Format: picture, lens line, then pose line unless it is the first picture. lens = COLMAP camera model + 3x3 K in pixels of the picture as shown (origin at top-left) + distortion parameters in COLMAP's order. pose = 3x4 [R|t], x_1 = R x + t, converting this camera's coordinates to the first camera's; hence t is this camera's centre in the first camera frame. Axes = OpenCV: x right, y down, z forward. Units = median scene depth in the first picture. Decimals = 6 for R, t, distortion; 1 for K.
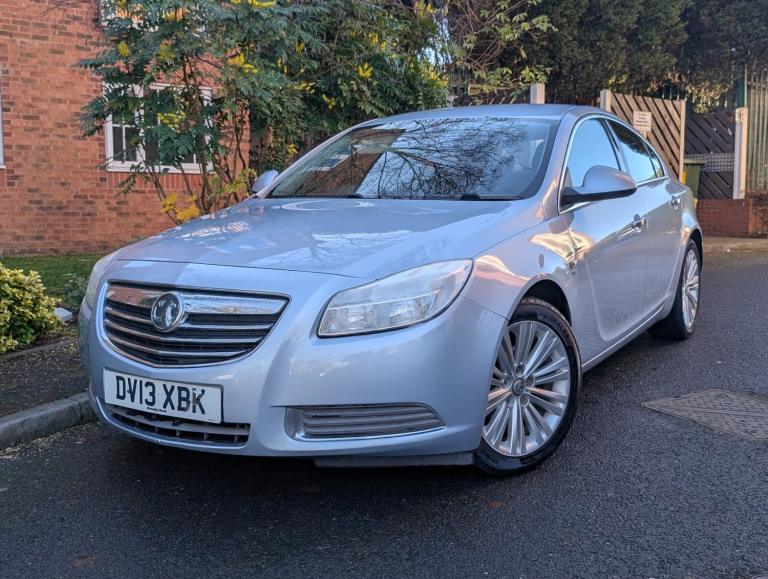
lens RADIAL K [[778.6, 0, 384.0], [0, 778.6, 289.5], [0, 0, 1]] dist [0.022006, 0.006770]
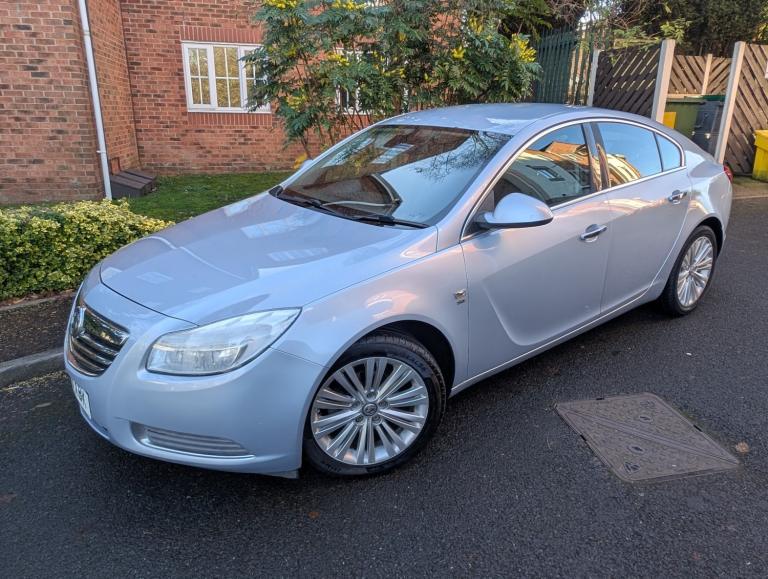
lens RADIAL K [[514.0, 0, 385.3], [0, 514.0, 282.8], [0, 0, 1]] dist [0.009159, 0.003516]
pose [[0.938738, 0.115974, -0.324531, 0.407460], [-0.049661, 0.977371, 0.205622, -0.205070], [0.341034, -0.176909, 0.923255, 0.345229]]
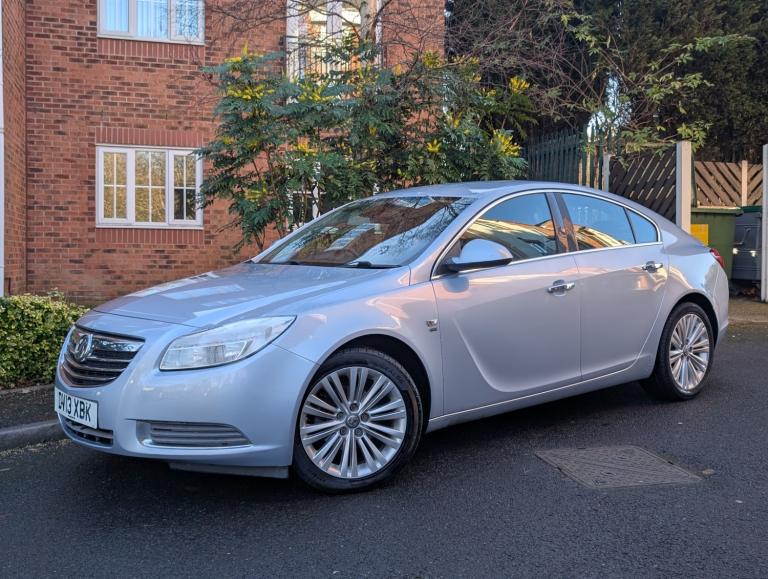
lens RADIAL K [[766.4, 0, 384.0], [0, 766.4, 289.5], [0, 0, 1]] dist [0.013117, -0.008692]
pose [[0.954740, 0.018047, -0.296894, 0.563947], [-0.037430, 0.997513, -0.059730, -0.011904], [0.295077, 0.068139, 0.953041, -0.146275]]
